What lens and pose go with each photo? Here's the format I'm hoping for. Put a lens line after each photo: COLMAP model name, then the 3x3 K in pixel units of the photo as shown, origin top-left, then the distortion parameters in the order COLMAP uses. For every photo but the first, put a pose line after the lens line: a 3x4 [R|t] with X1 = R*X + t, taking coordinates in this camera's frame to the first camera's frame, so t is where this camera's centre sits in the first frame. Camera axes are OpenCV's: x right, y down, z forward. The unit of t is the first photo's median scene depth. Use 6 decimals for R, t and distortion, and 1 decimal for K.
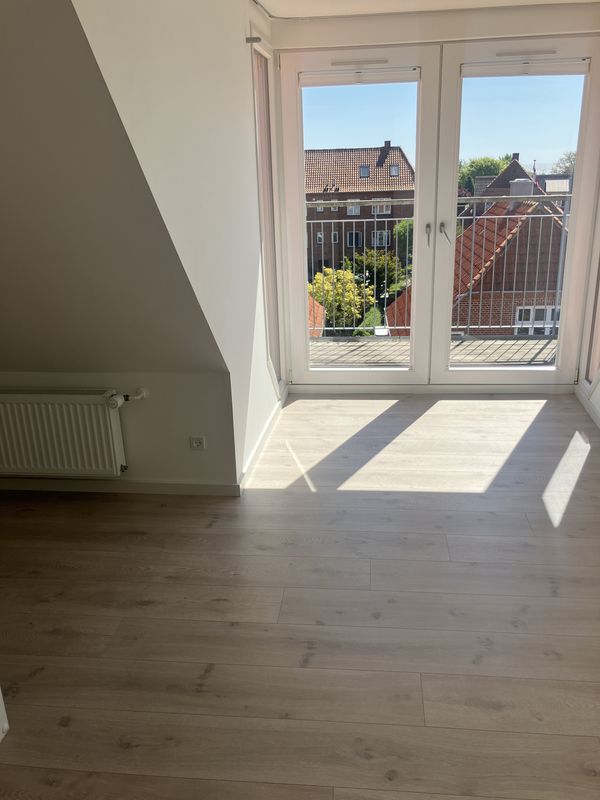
lens RADIAL K [[649.8, 0, 300.0], [0, 649.8, 400.0], [0, 0, 1]] dist [0.002756, -0.008186]
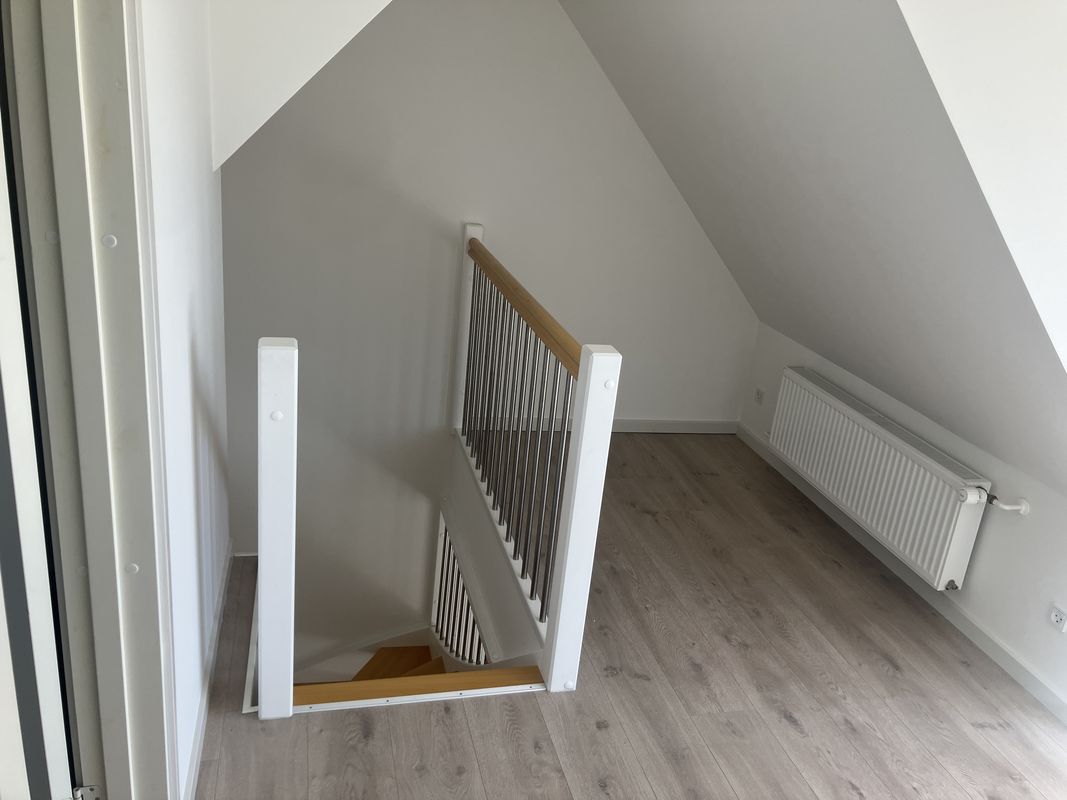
lens RADIAL K [[866.6, 0, 550.4], [0, 866.6, 399.2], [0, 0, 1]] dist [0.002756, -0.008186]
pose [[0.348695, 0.372448, -0.860055, 0.385881], [-0.411141, 0.885429, 0.216746, -0.123879], [0.842244, 0.278025, 0.461873, 0.165147]]
